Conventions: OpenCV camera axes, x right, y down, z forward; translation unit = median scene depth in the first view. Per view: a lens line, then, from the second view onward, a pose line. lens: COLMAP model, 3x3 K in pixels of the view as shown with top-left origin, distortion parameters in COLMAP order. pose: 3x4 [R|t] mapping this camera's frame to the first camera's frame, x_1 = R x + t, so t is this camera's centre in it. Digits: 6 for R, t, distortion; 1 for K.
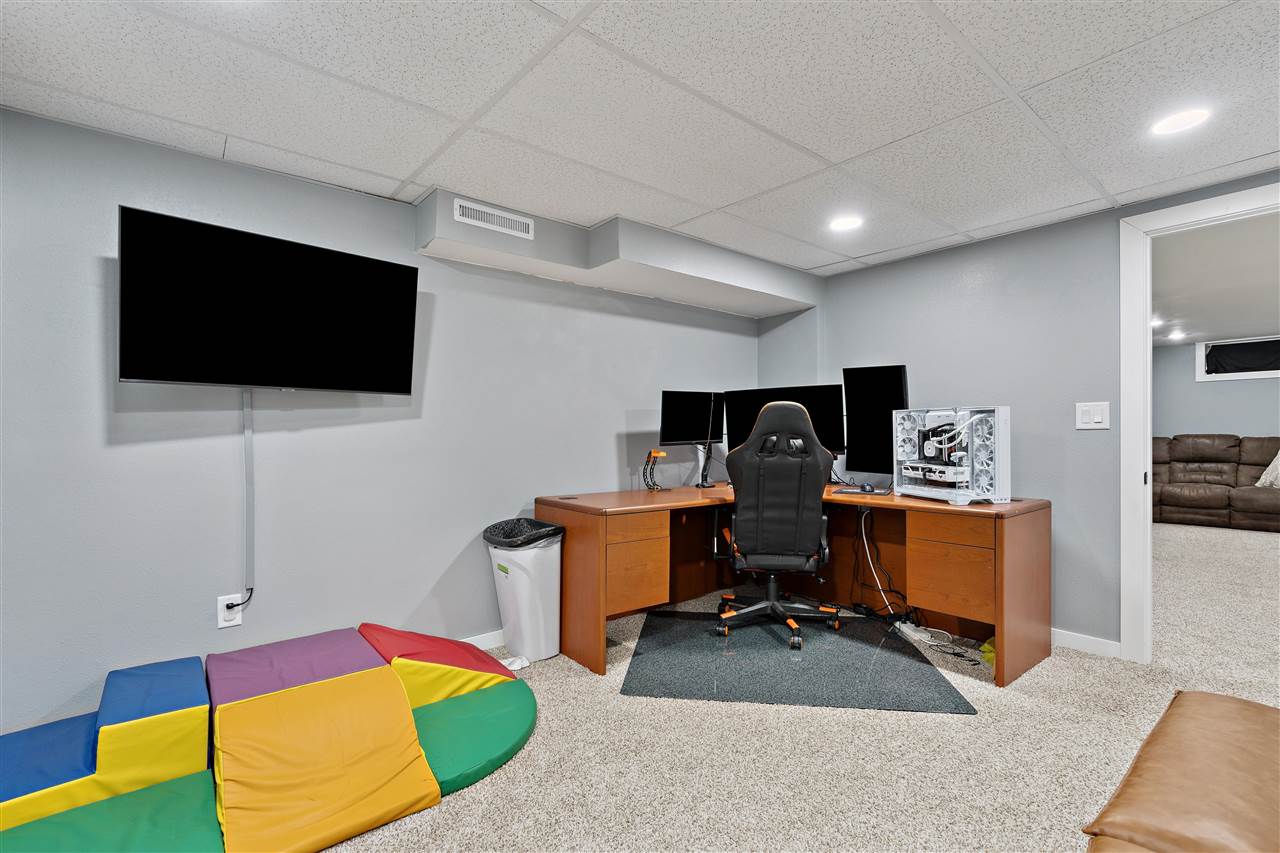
lens RADIAL K [[582.0, 0, 635.8], [0, 582.0, 433.7], [0, 0, 1]] dist [-0.004076, 0.000494]
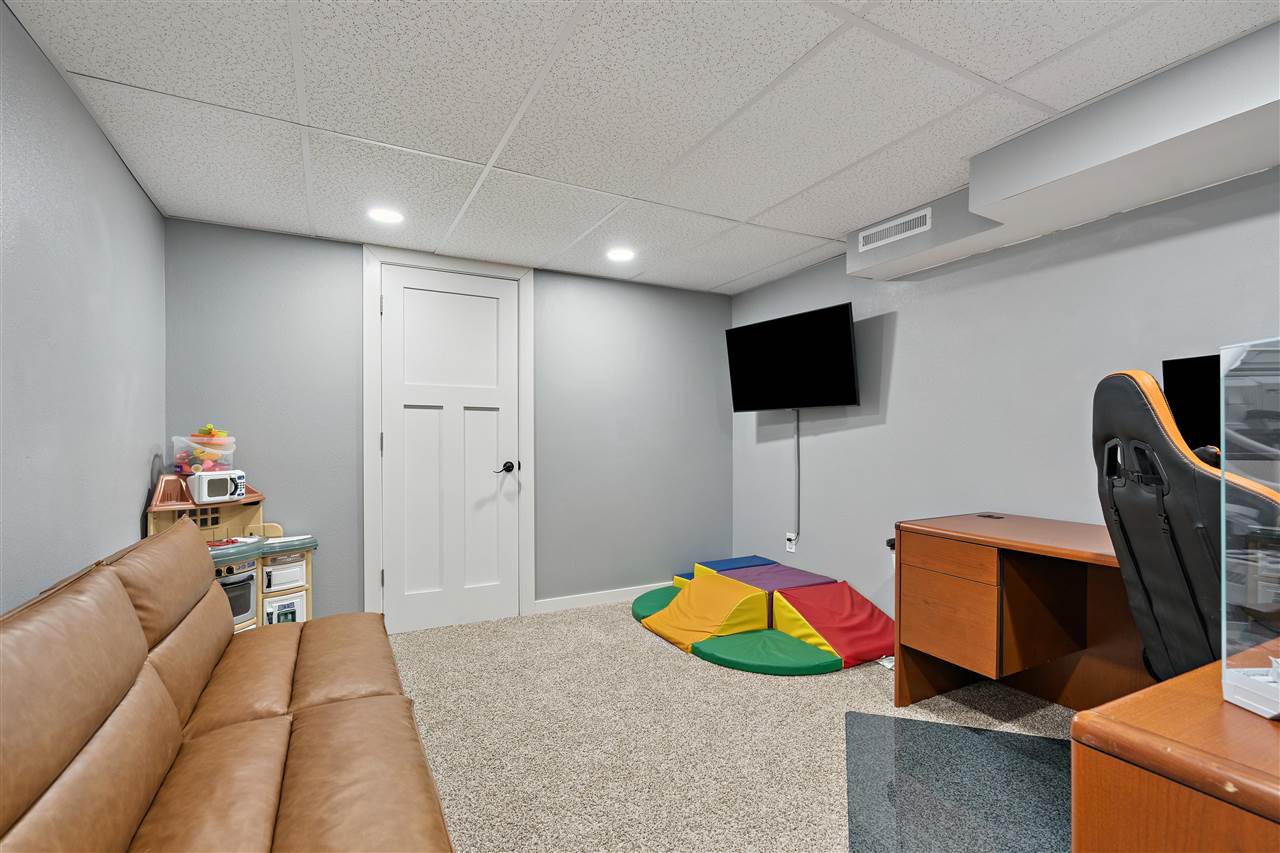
lens RADIAL K [[582.0, 0, 635.8], [0, 582.0, 433.7], [0, 0, 1]] dist [-0.004076, 0.000494]
pose [[-0.211252, -0.002126, -0.977429, 0.973709], [0.007970, 0.999961, -0.003897, -0.006591], [0.977399, -0.008614, -0.211227, 0.860212]]
